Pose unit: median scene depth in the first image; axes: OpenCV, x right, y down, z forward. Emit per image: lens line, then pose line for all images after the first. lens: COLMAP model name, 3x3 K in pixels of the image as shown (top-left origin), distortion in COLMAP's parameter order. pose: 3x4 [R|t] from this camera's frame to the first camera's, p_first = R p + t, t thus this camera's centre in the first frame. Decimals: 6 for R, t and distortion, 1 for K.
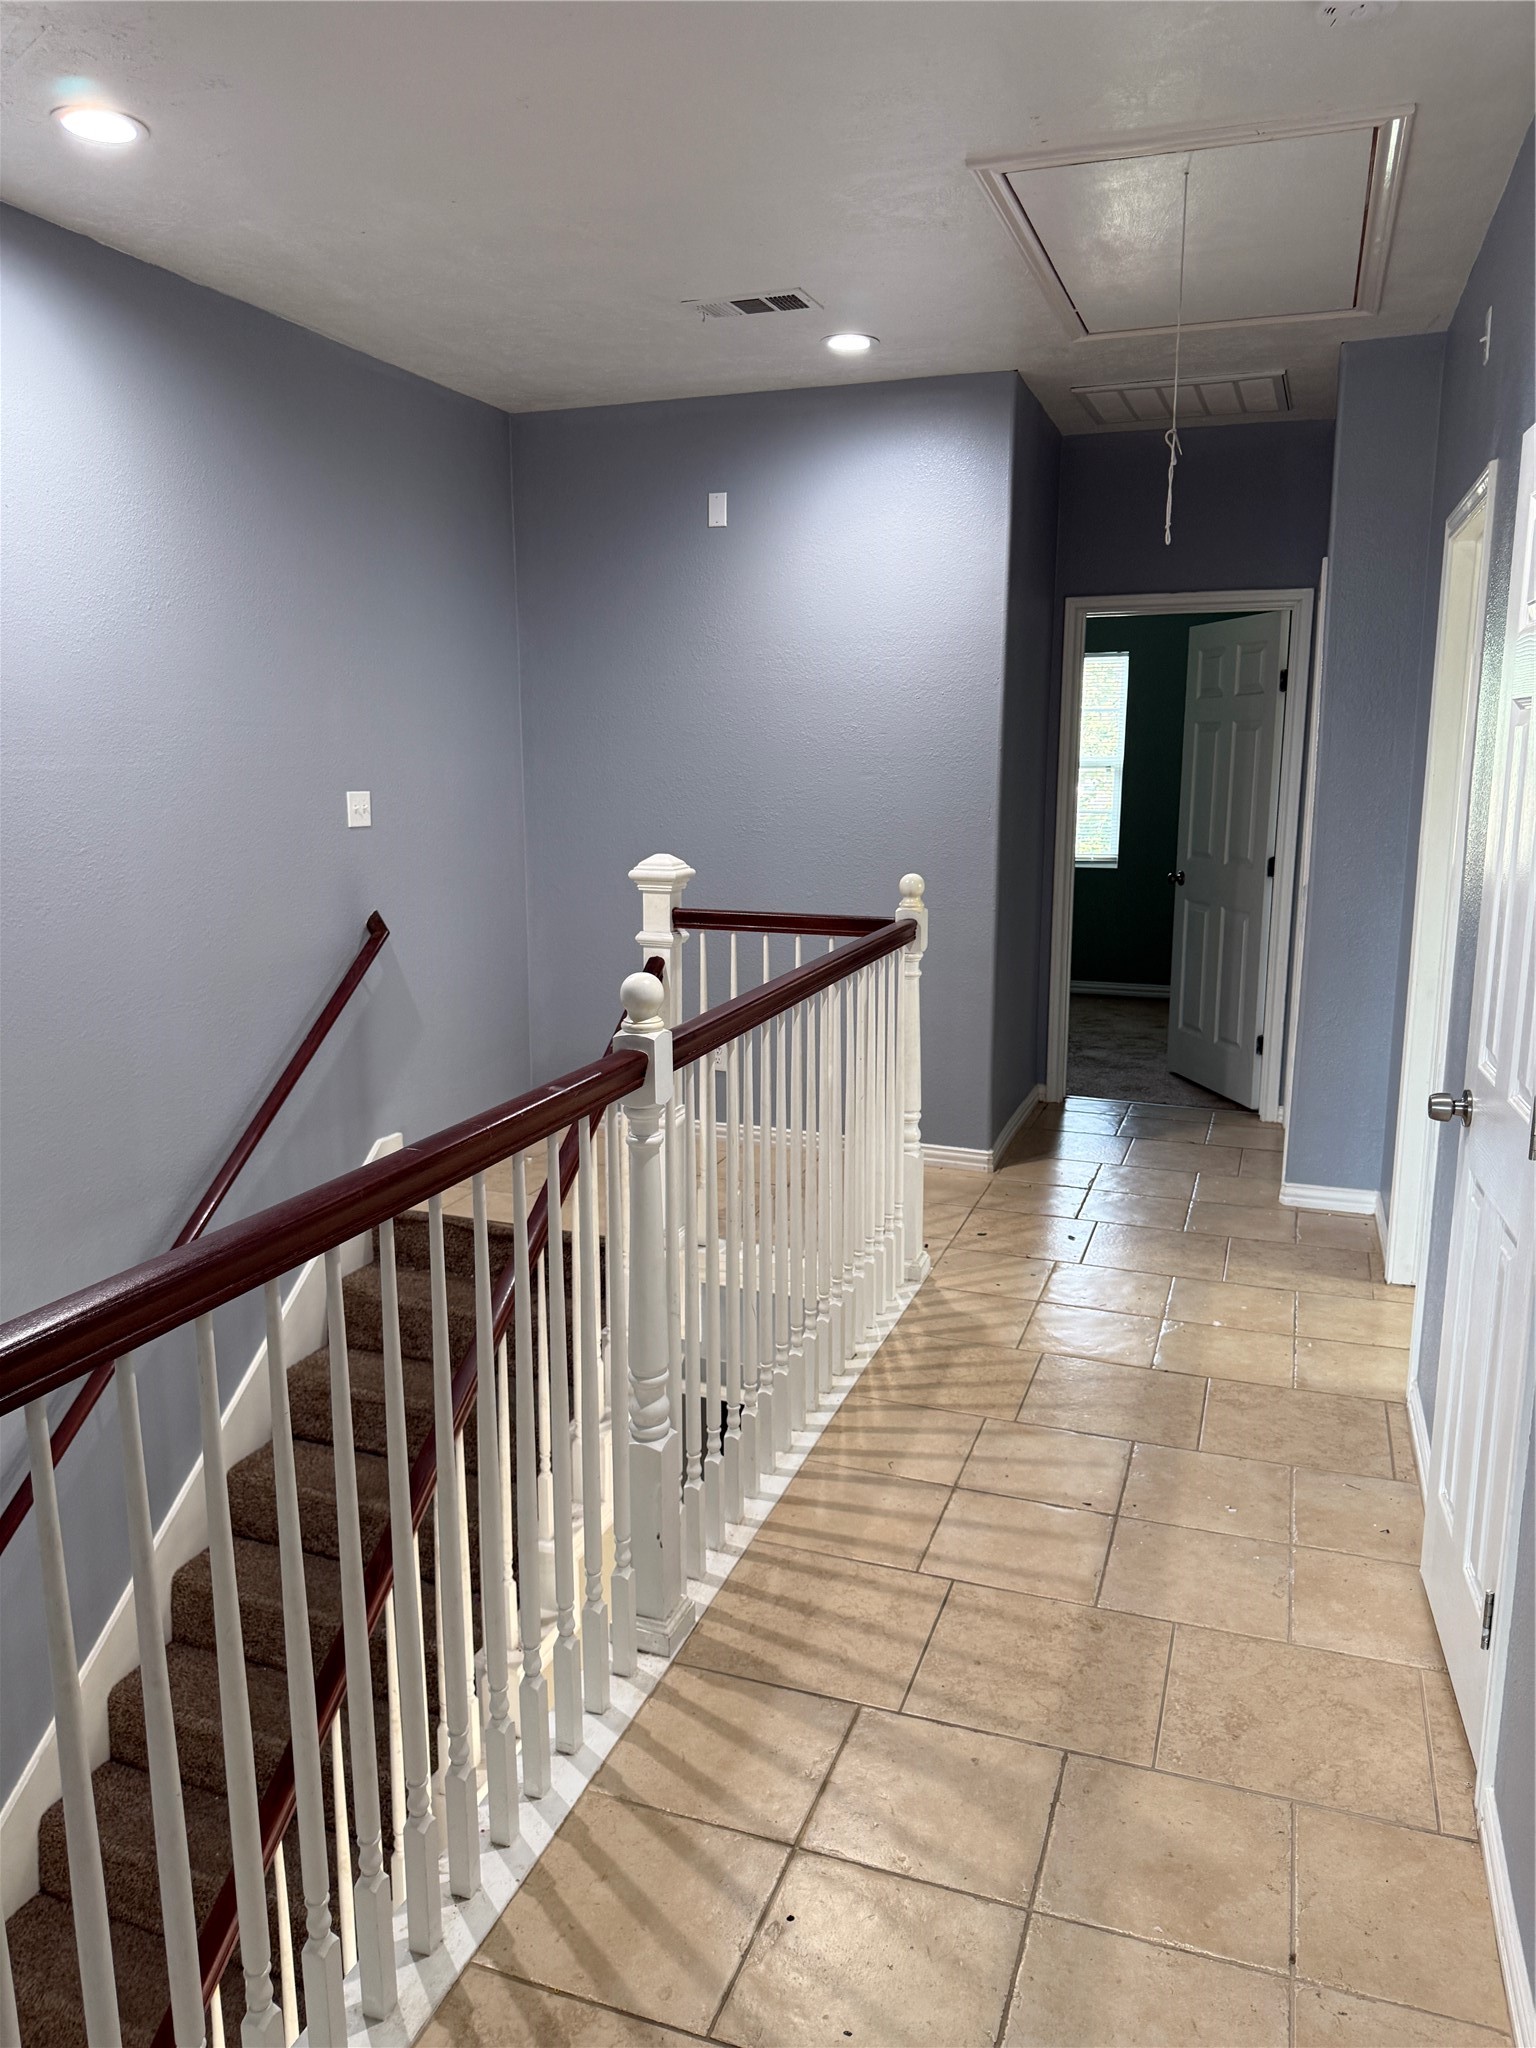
lens RADIAL K [[1434.2, 0, 749.9], [0, 1434.2, 1005.9], [0, 0, 1]] dist [0.033059, -0.042794]
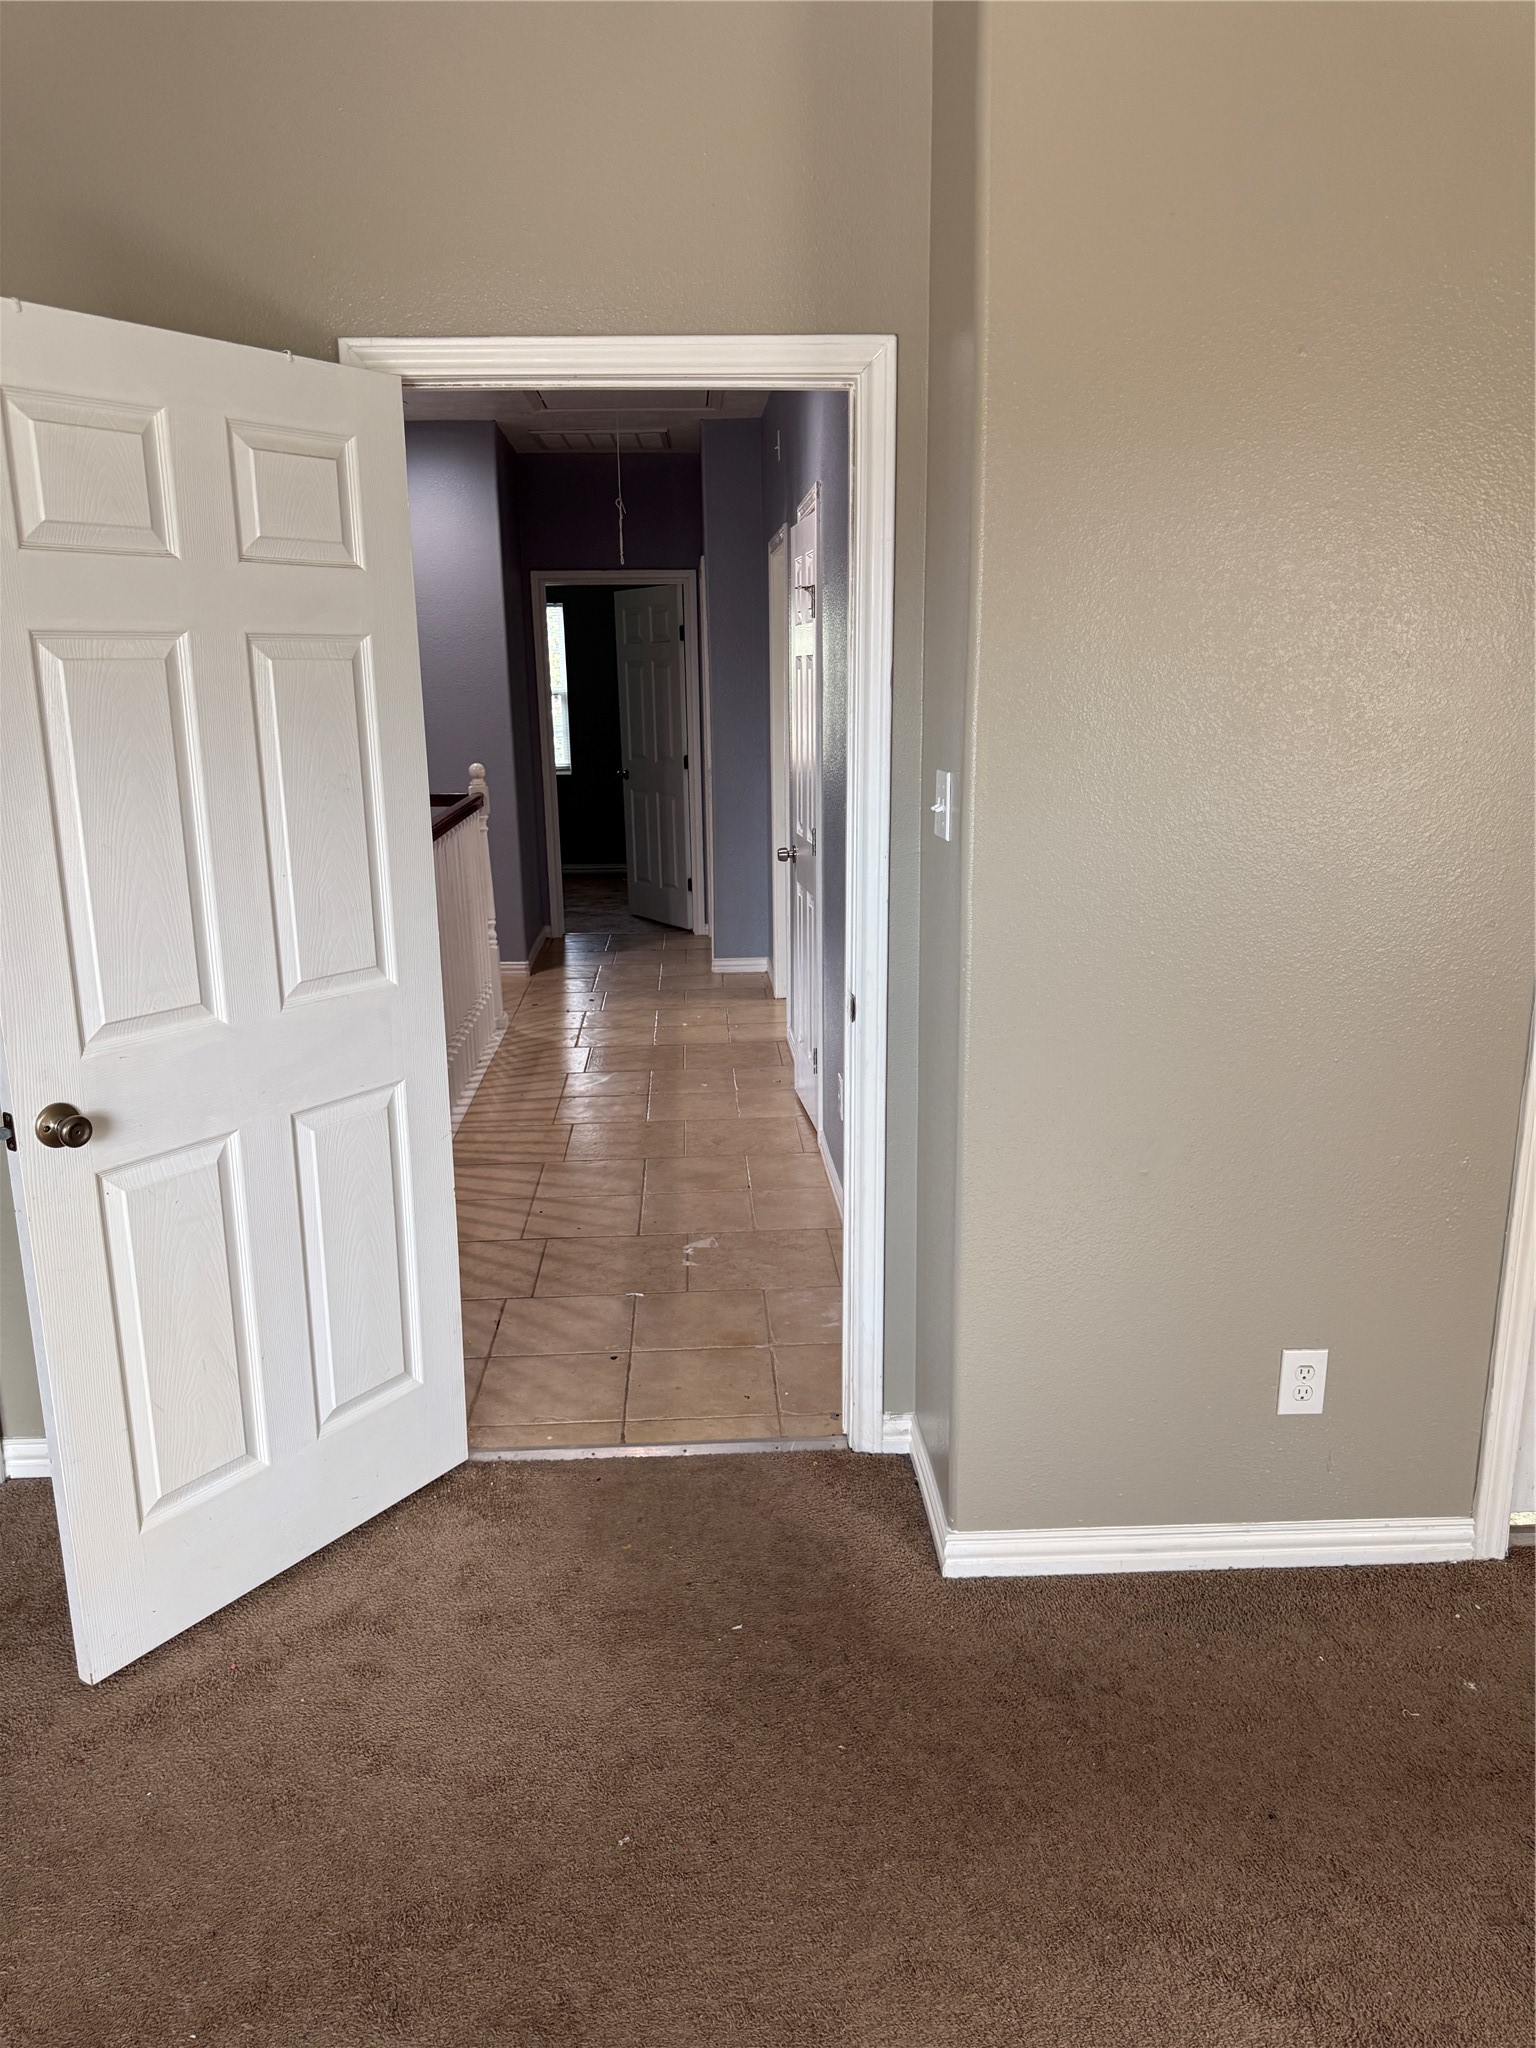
lens RADIAL K [[1434.2, 0, 755.6], [0, 1434.2, 1045.6], [0, 0, 1]] dist [0.033059, -0.042794]
pose [[0.918539, -0.112732, 0.378917, -0.220194], [0.086738, 0.992595, 0.085045, 0.098900], [-0.385698, -0.045251, 0.921515, -0.535541]]
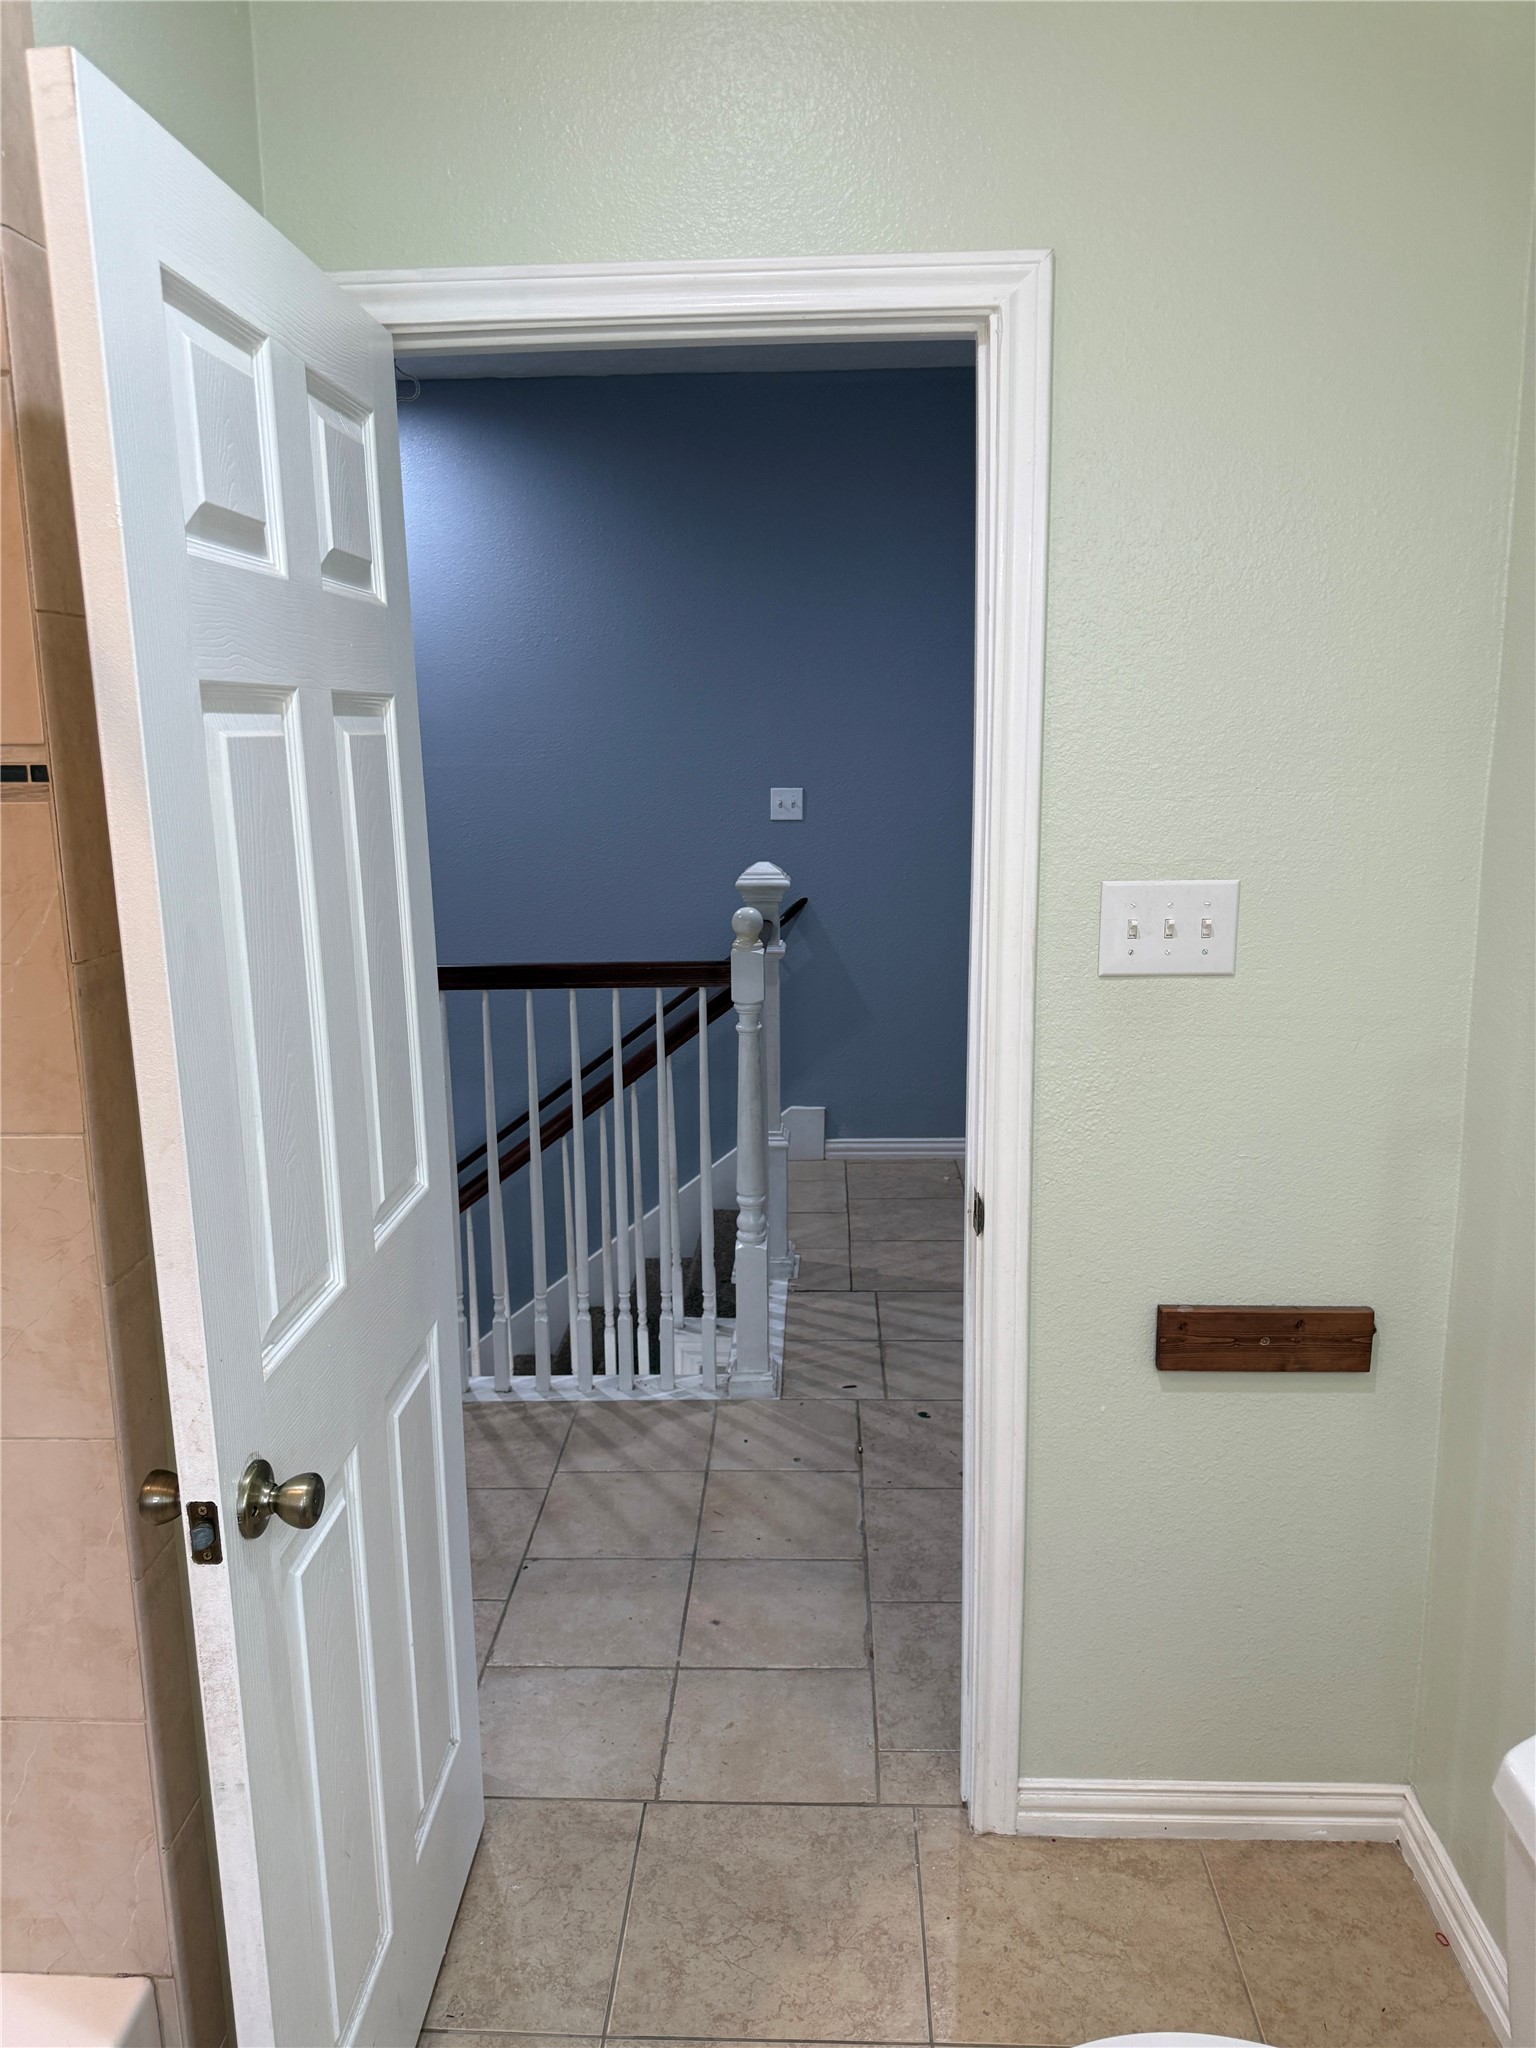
lens RADIAL K [[1434.2, 0, 762.1], [0, 1434.2, 1036.4], [0, 0, 1]] dist [0.033059, -0.042794]
pose [[0.306210, 0.183788, -0.934054, 0.832063], [-0.152275, 0.978009, 0.142517, -0.127472], [0.939706, 0.098593, 0.327463, 0.707237]]
